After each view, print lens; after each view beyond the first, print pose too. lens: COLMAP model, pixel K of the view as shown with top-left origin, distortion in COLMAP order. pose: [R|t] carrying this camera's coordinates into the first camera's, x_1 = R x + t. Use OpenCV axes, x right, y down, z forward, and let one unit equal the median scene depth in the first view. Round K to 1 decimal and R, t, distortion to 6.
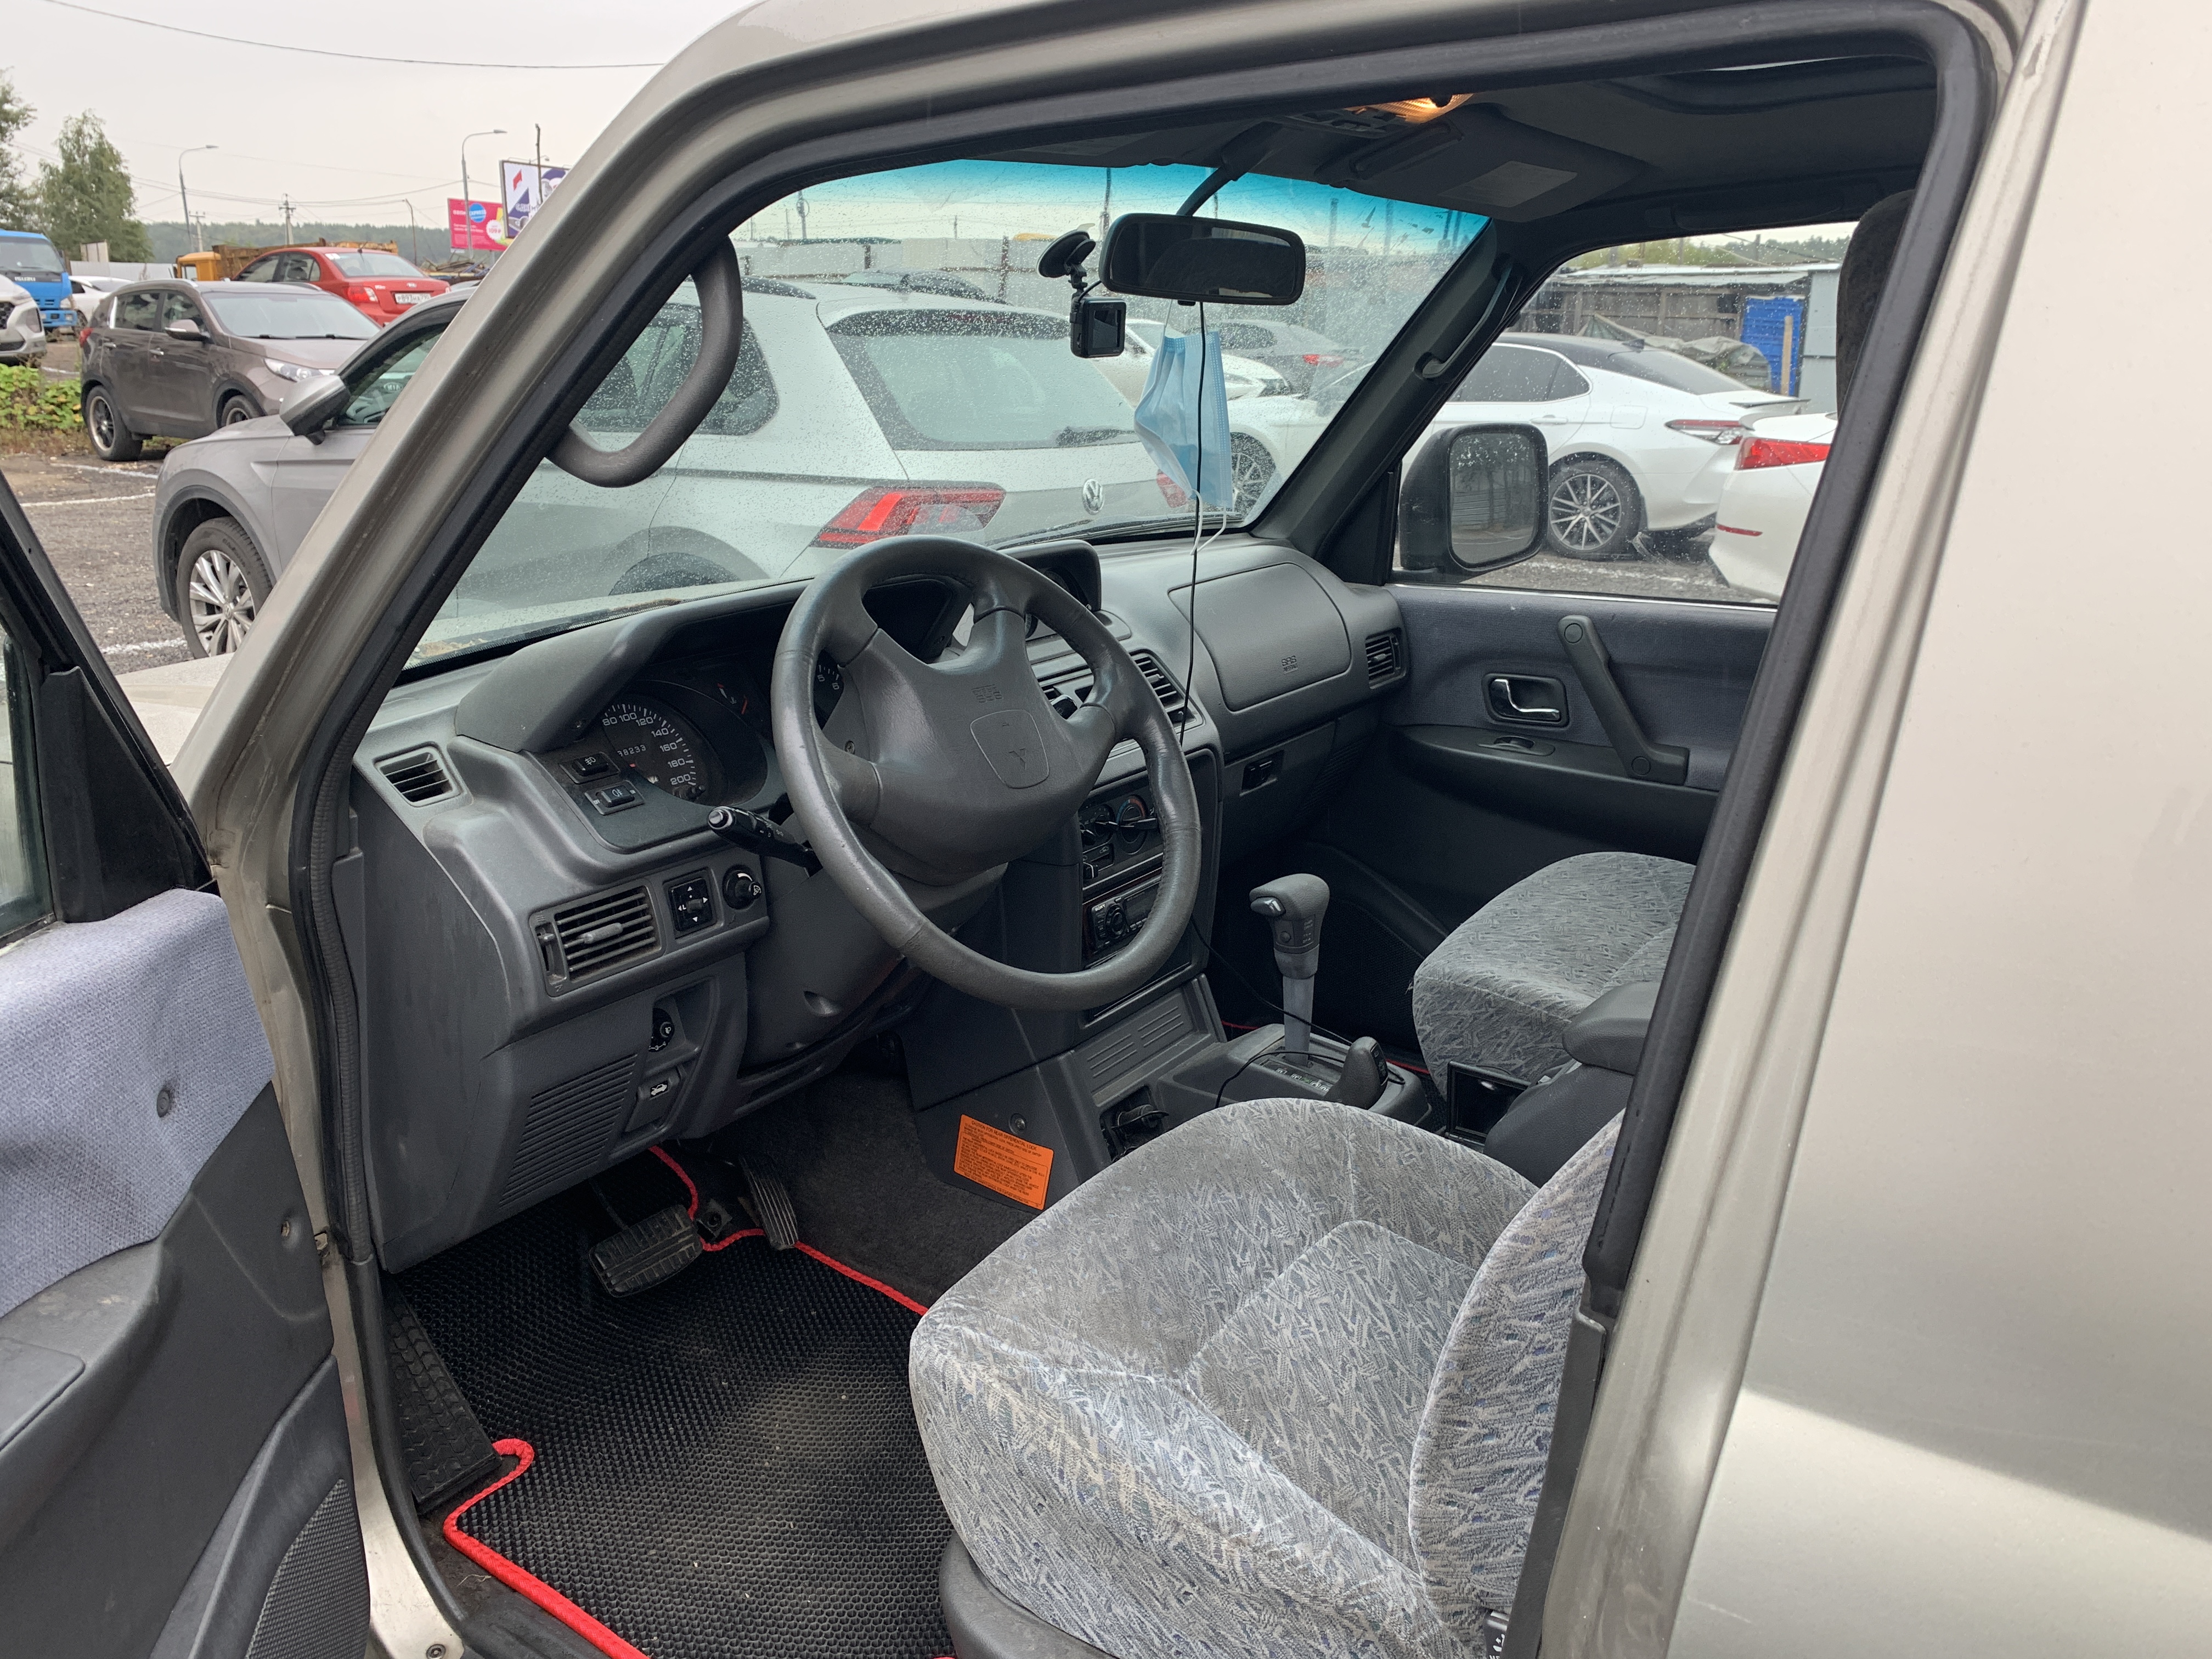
lens RADIAL K [[1665.7, 0, 1112.2], [0, 1665.7, 834.3], [0, 0, 1]] dist [0.010160, -0.001960]
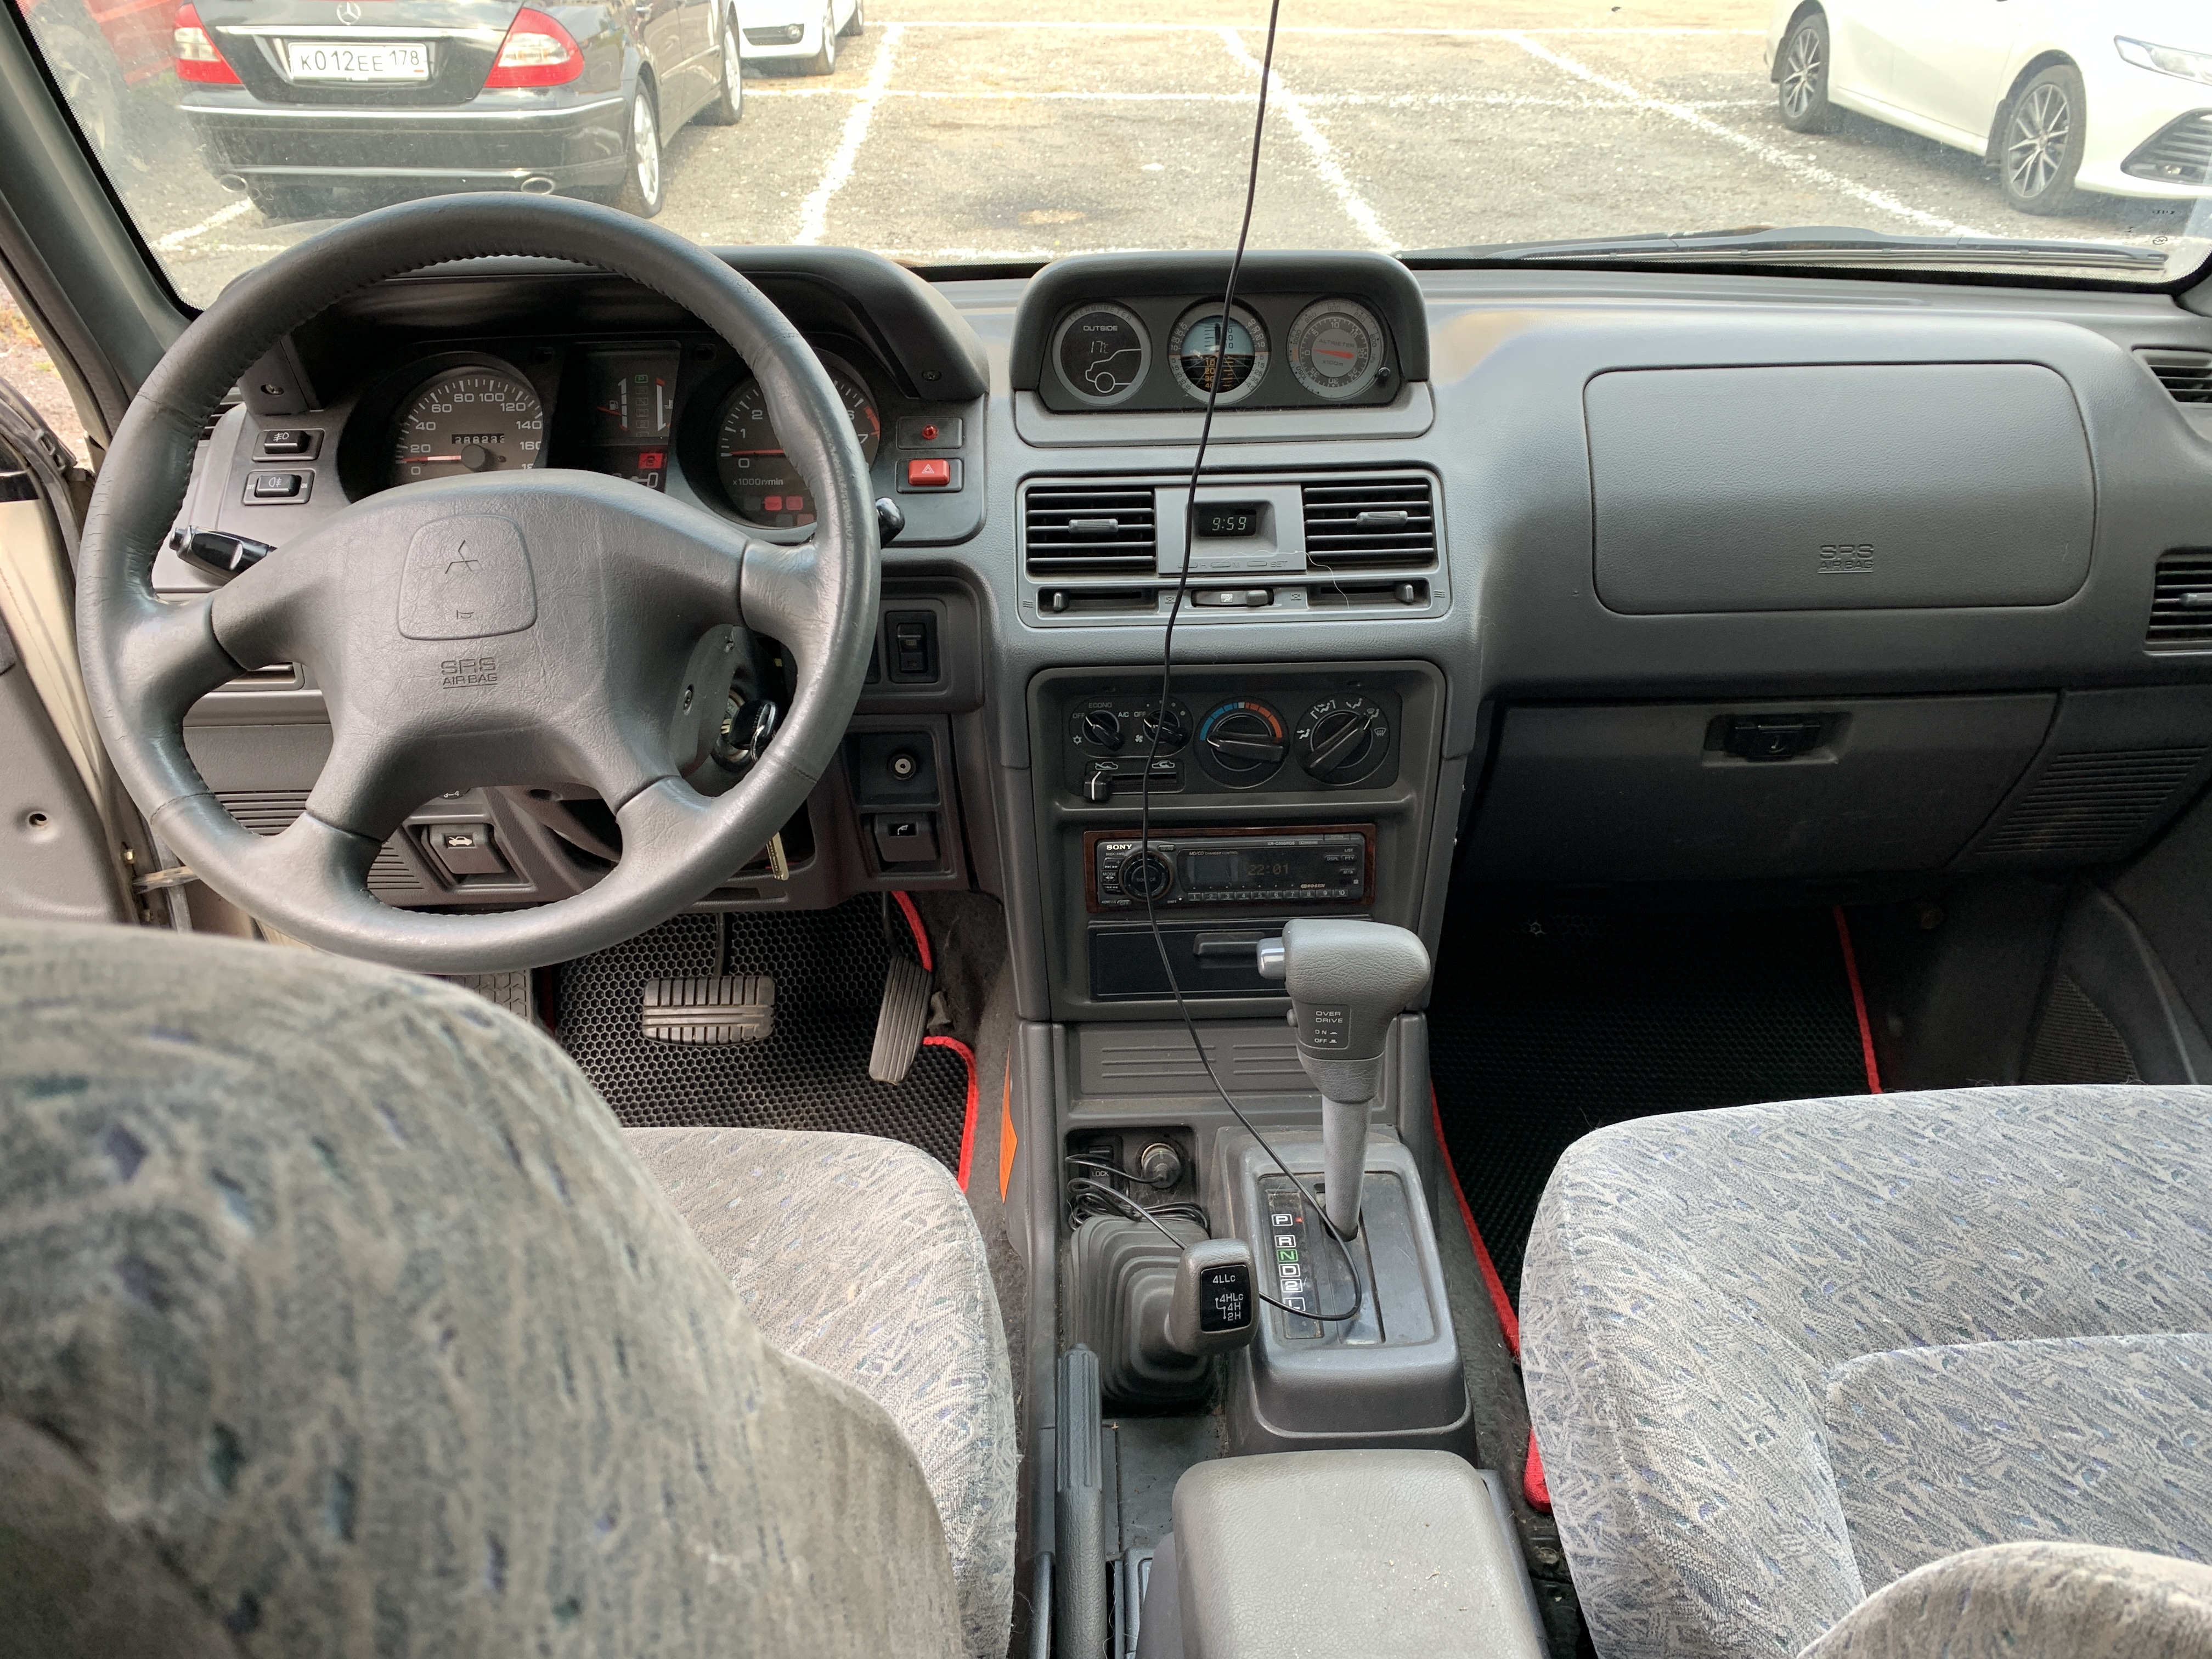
lens RADIAL K [[1665.7, 0, 1112.2], [0, 1665.7, 834.3], [0, 0, 1]] dist [0.010160, -0.001960]
pose [[0.590753, 0.369994, -0.717018, 0.611568], [-0.225914, 0.928966, 0.293232, -0.201365], [0.774580, -0.011243, 0.632376, 0.815019]]
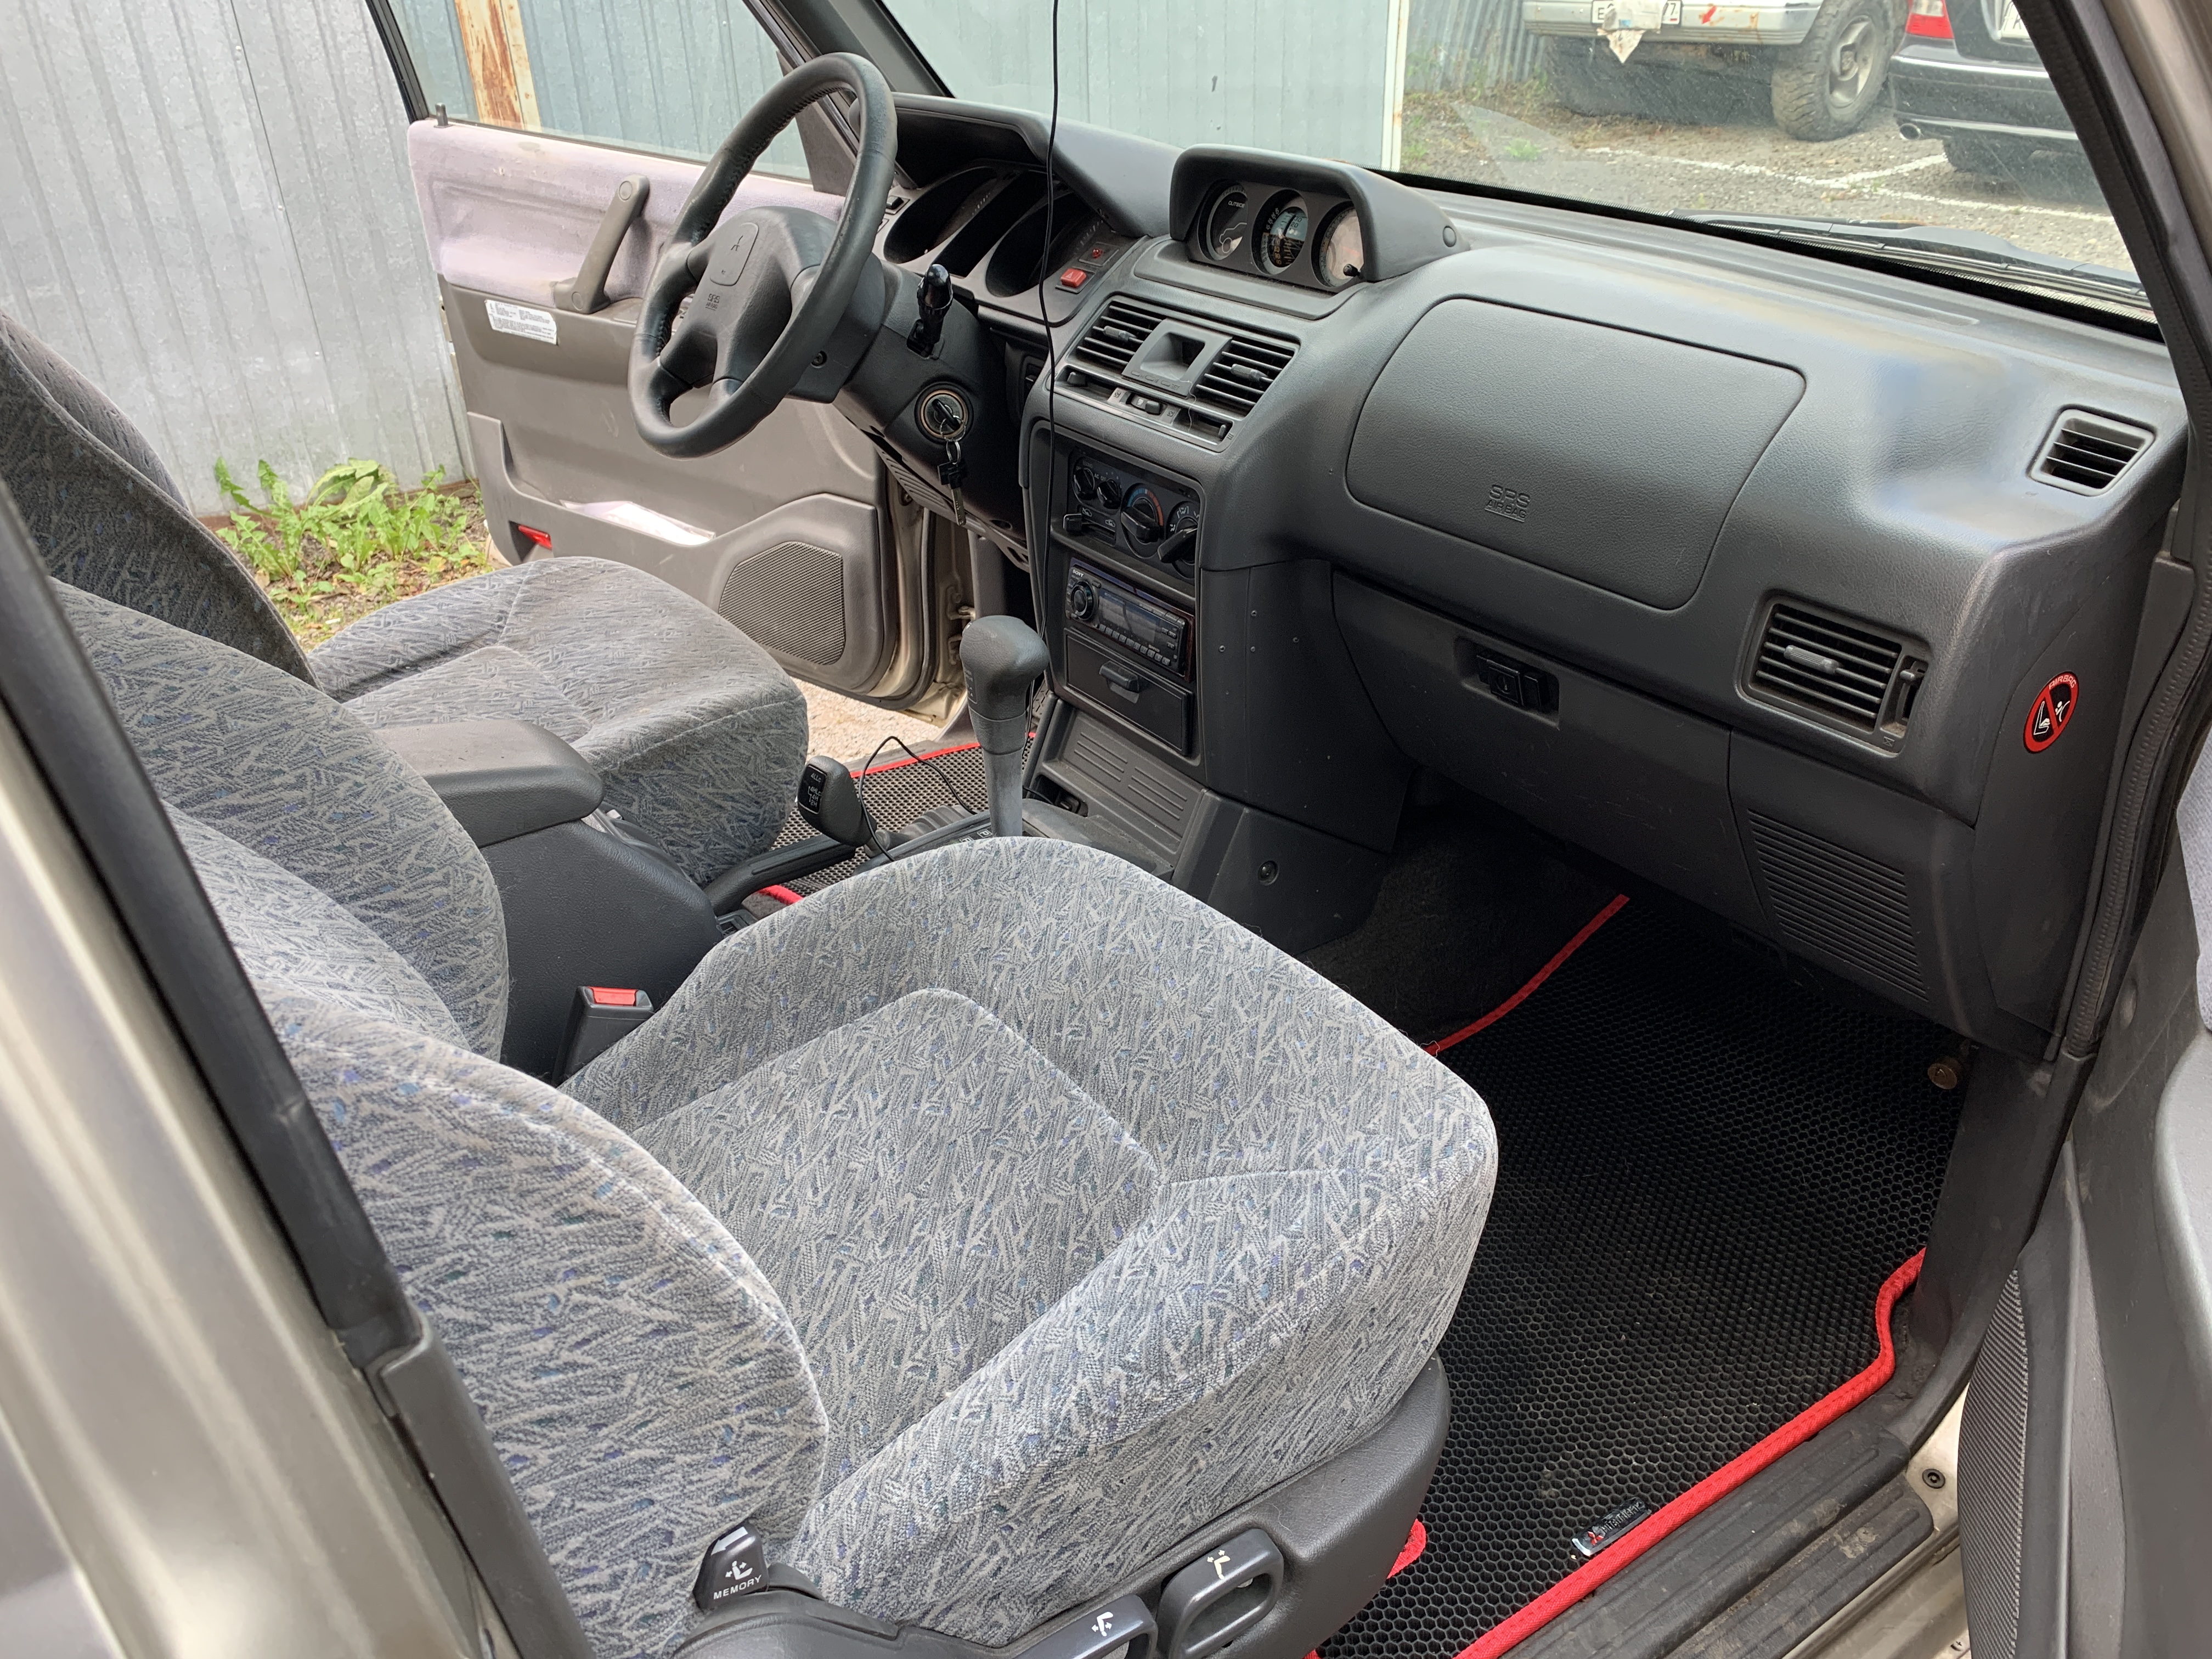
lens RADIAL K [[1695.7, 0, 1121.4], [0, 1695.7, 822.4], [0, 0, 1]] dist [0.019425, -0.014592]
pose [[-0.361397, 0.433120, -0.825711, 1.058494], [-0.270838, 0.798620, 0.537450, -0.456265], [0.892210, 0.417867, -0.171314, 1.666836]]
